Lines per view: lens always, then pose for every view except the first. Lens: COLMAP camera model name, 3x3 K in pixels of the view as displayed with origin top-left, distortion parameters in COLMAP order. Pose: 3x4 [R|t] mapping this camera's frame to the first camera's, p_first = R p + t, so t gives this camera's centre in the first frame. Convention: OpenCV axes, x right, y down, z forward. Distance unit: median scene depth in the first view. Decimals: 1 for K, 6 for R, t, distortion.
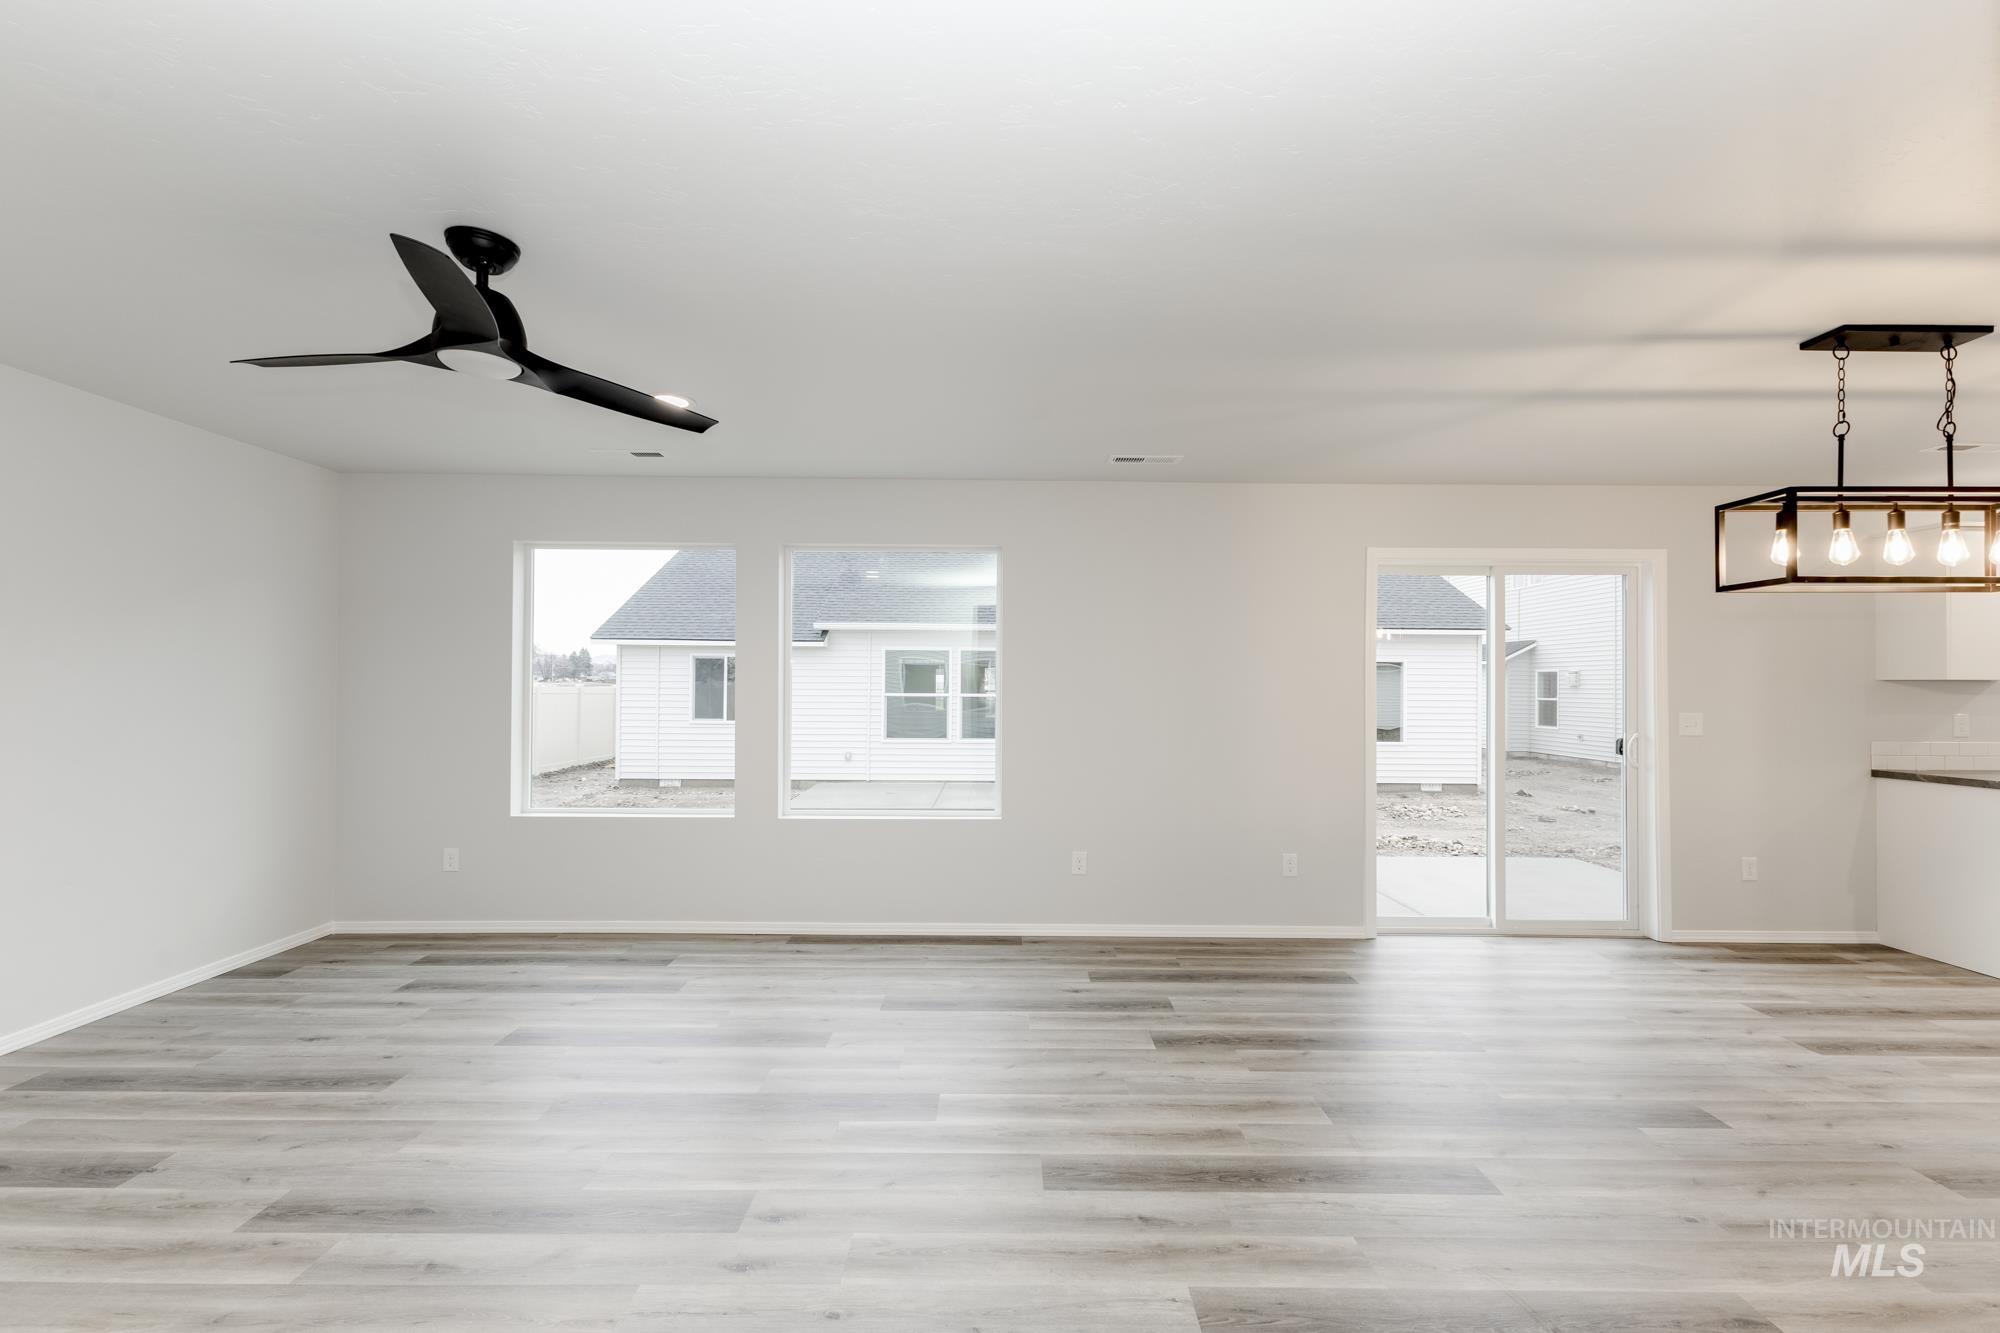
lens RADIAL K [[877.0, 0, 986.9], [0, 877.0, 670.5], [0, 0, 1]] dist [-0.000057, -0.001163]
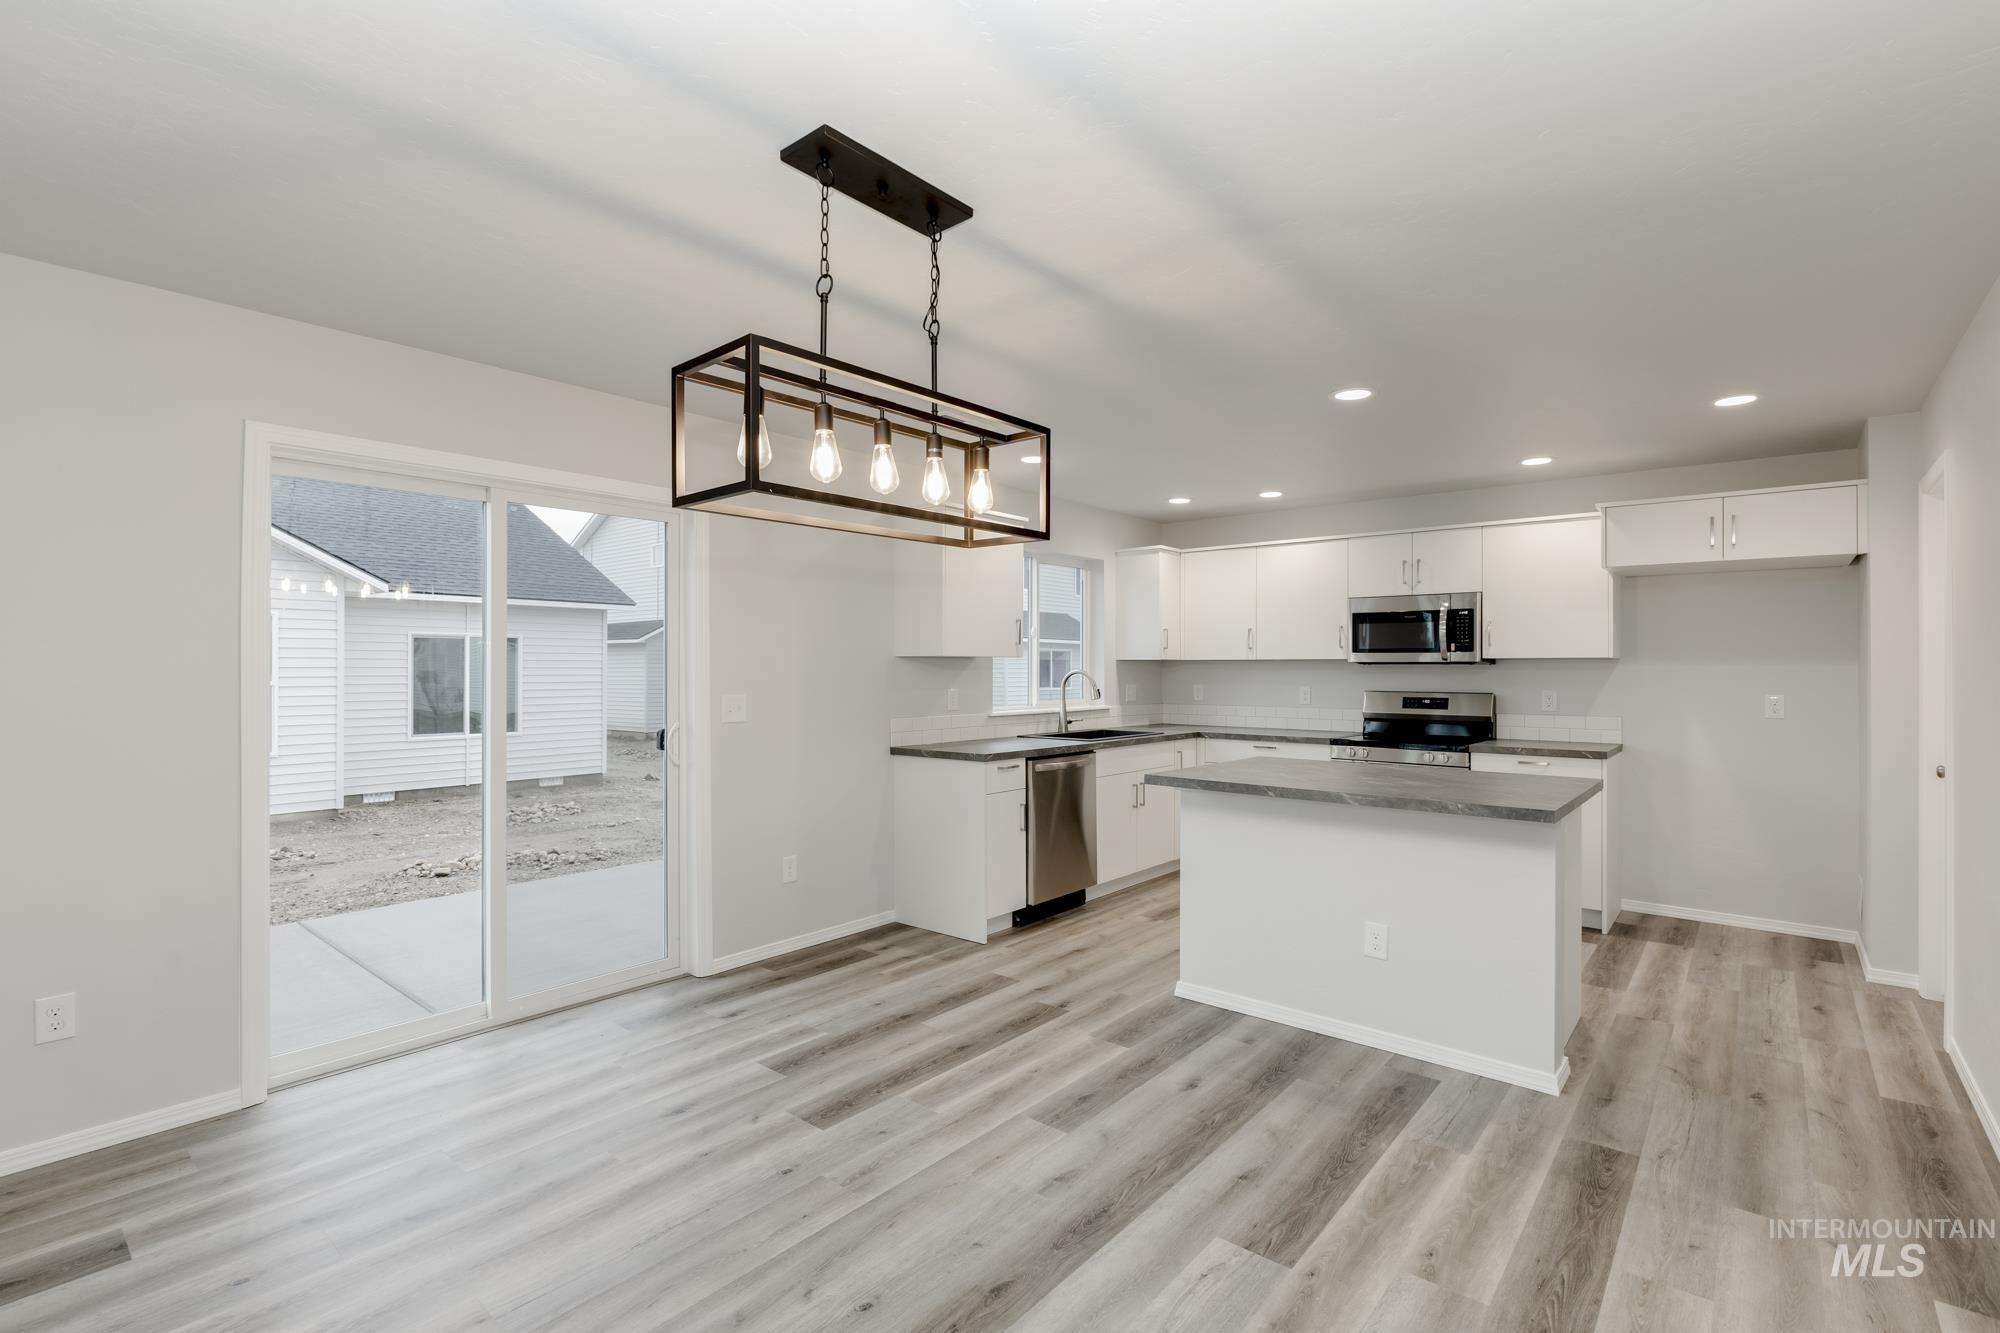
lens RADIAL K [[877.0, 0, 988.9], [0, 877.0, 669.3], [0, 0, 1]] dist [-0.000057, -0.001163]
pose [[0.645672, -0.009824, 0.763552, 0.394865], [-0.005599, 0.999829, 0.017598, 0.009876], [-0.763594, -0.015637, 0.645507, 0.336641]]
